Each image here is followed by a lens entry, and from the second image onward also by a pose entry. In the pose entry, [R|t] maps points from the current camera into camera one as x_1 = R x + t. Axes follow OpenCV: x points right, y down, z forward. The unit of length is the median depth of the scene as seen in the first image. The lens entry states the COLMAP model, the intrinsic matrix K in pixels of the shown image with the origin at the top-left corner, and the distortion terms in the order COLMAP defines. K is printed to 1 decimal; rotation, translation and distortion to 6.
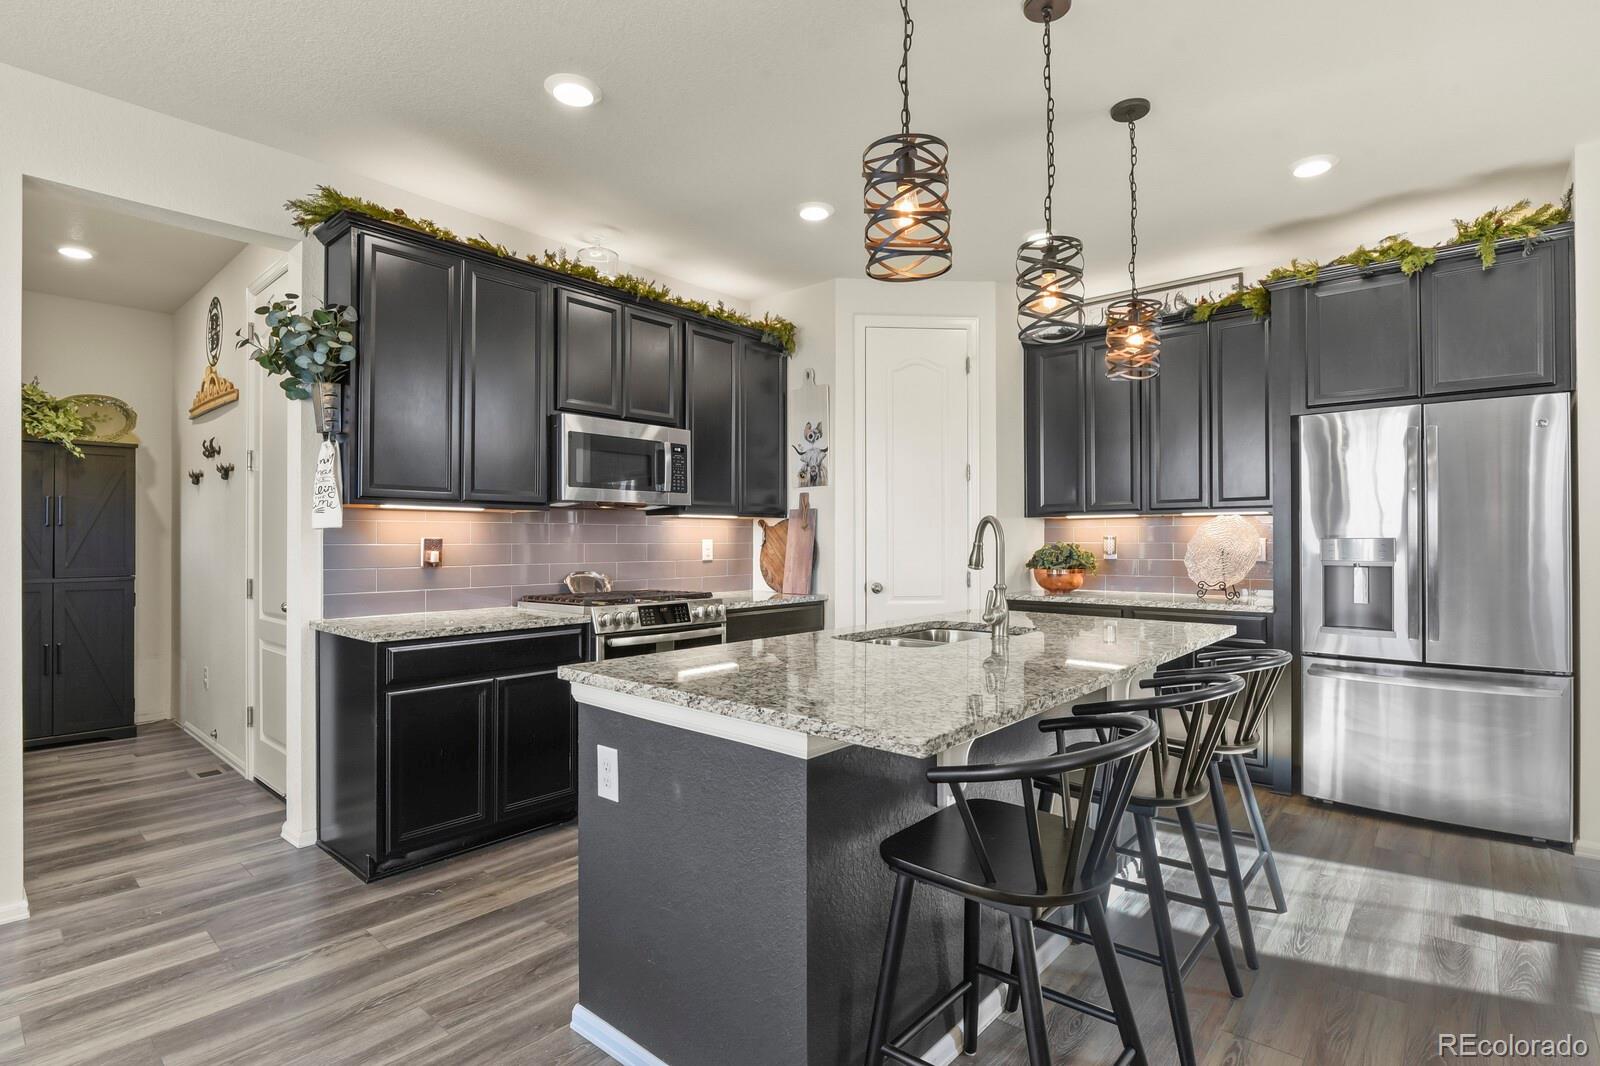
lens RADIAL K [[774.8, 0, 819.0], [0, 774.8, 543.4], [0, 0, 1]] dist [-0.009309, -0.003374]
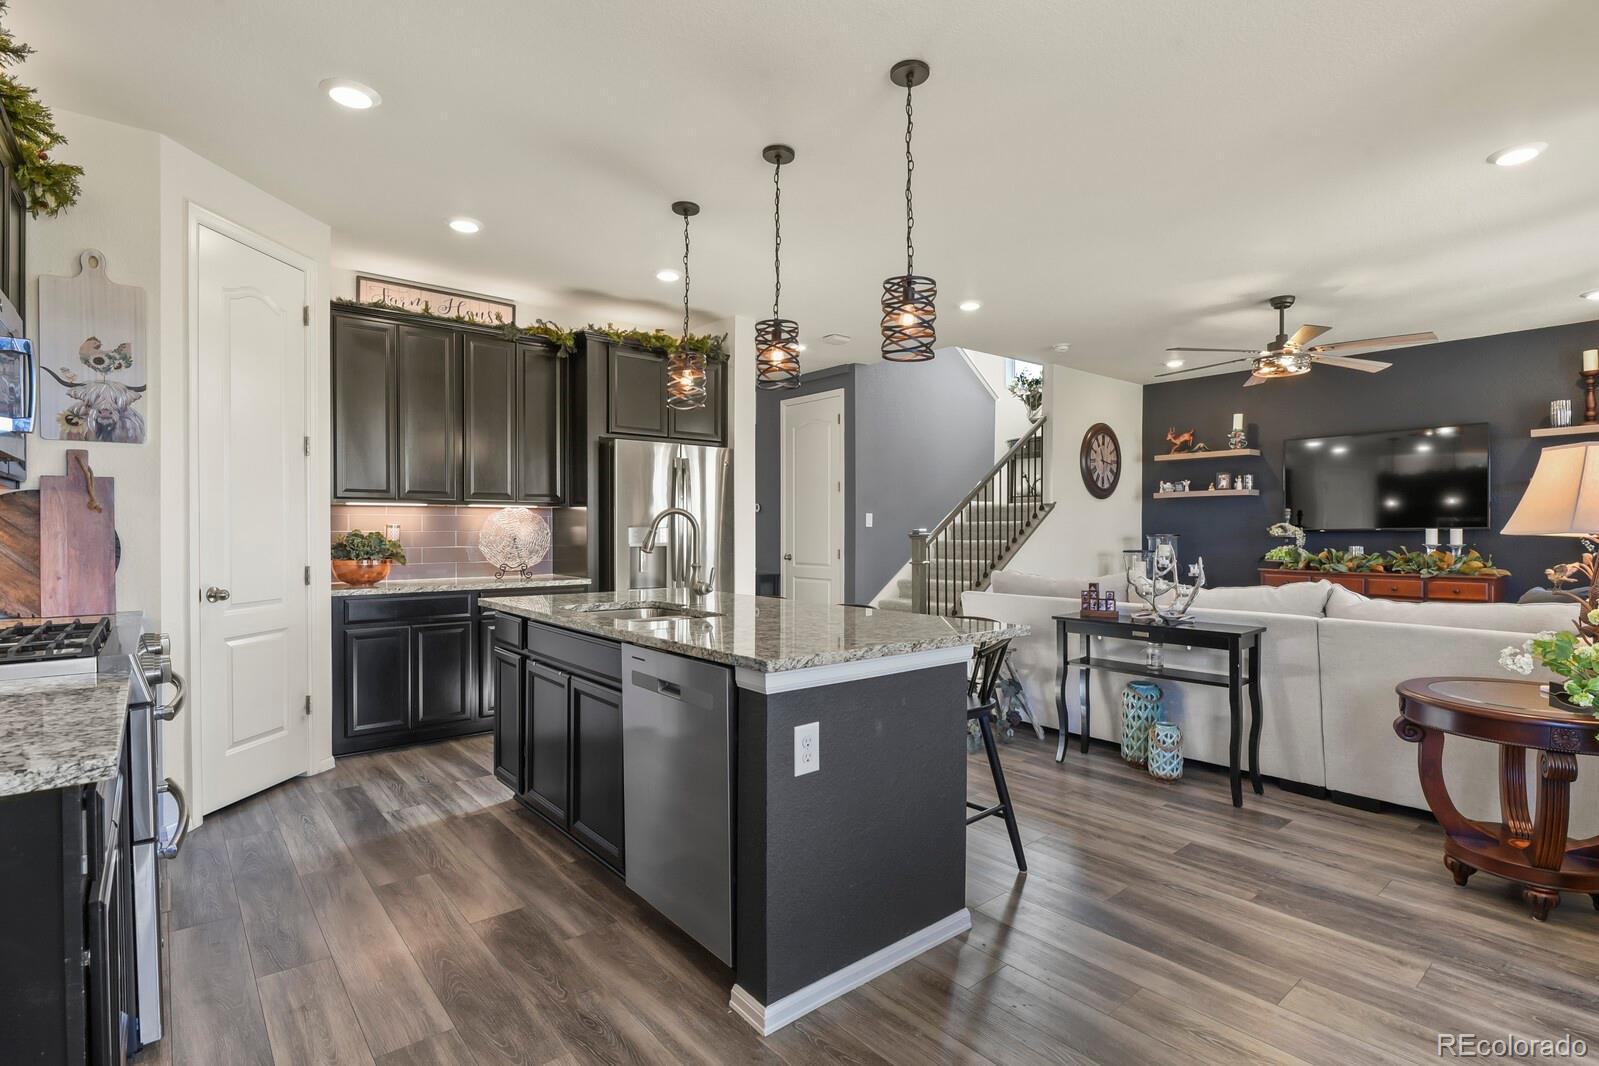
lens RADIAL K [[774.3, 0, 807.1], [0, 774.3, 538.4], [0, 0, 1]] dist [-0.009309, -0.003374]
pose [[0.164959, -0.009715, 0.986253, -0.557201], [0.002392, 0.999952, 0.009450, 0.000520], [-0.986298, 0.000800, 0.164975, 0.351827]]
